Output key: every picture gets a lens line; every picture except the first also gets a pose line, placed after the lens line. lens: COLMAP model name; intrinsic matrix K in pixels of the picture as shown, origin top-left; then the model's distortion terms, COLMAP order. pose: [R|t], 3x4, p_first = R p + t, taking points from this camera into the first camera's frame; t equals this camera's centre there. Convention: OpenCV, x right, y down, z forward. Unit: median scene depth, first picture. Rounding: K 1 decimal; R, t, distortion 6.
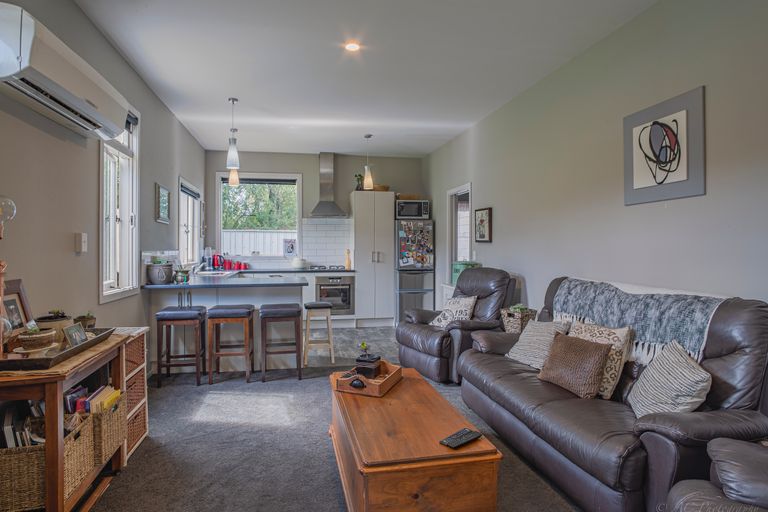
lens RADIAL K [[449.1, 0, 385.4], [0, 449.1, 251.4], [0, 0, 1]] dist [-0.008901, 0.000838]
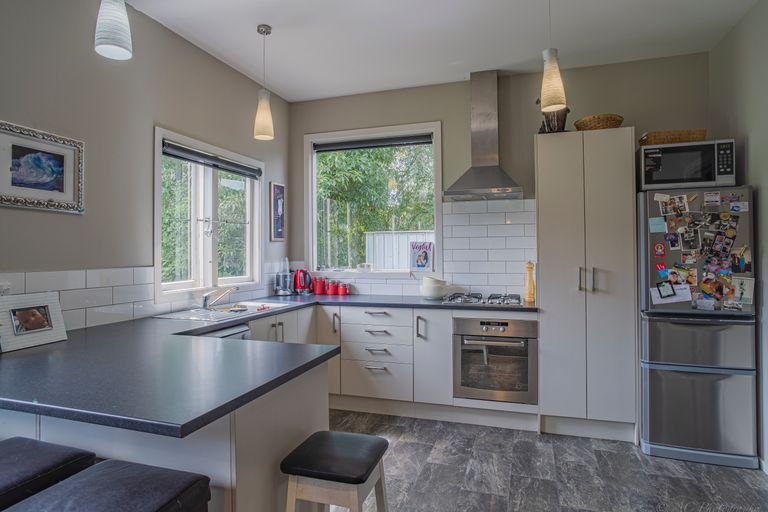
lens RADIAL K [[449.1, 0, 385.4], [0, 449.1, 251.4], [0, 0, 1]] dist [-0.008901, 0.000838]
pose [[0.867748, -0.006997, -0.496956, 0.024595], [0.006661, 0.999975, -0.002448, -0.015713], [0.496961, -0.001186, 0.867772, 0.519744]]
